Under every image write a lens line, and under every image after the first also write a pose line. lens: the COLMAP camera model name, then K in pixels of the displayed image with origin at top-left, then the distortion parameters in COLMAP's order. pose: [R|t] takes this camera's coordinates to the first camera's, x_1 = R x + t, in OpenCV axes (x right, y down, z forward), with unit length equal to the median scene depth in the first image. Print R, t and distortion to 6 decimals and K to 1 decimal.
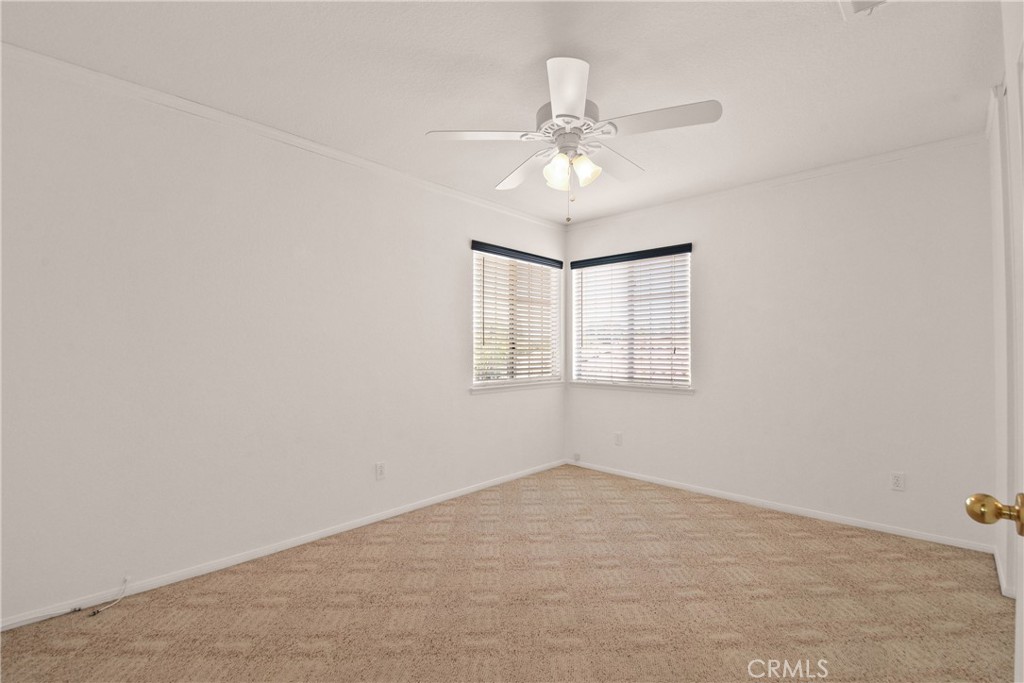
lens RADIAL K [[464.3, 0, 513.4], [0, 464.3, 340.5], [0, 0, 1]] dist [0.028548, -0.001661]
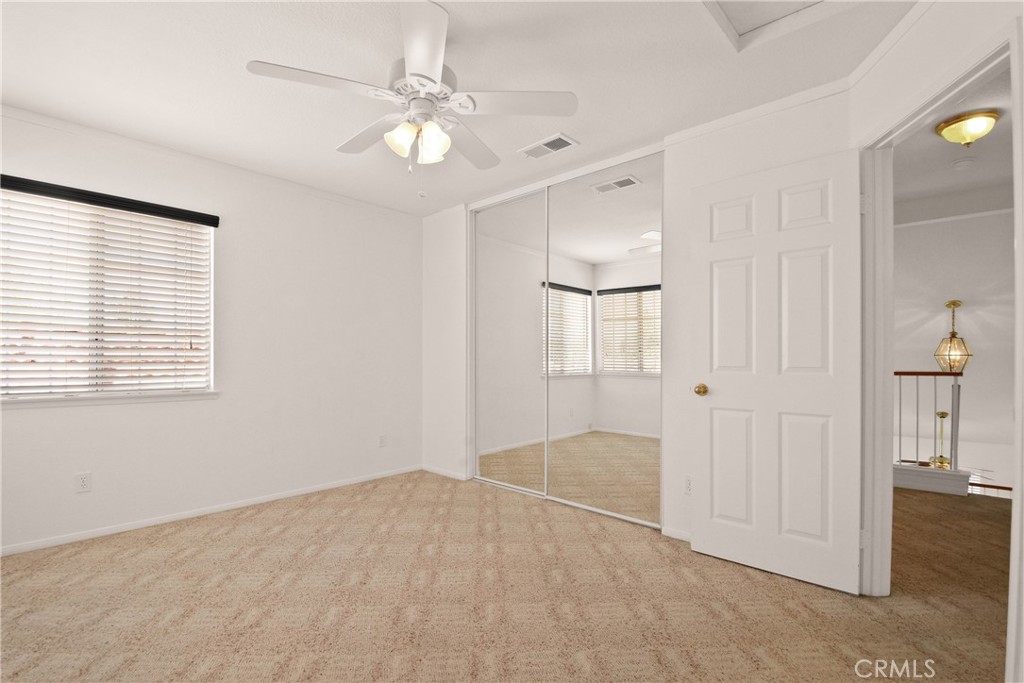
lens RADIAL K [[464.3, 0, 512.0], [0, 464.3, 351.7], [0, 0, 1]] dist [0.028548, -0.001661]
pose [[-0.029416, 0.016481, 0.999431, -0.646738], [-0.044633, 0.998845, -0.017785, 0.027861], [-0.998570, -0.045131, -0.028646, 0.647729]]
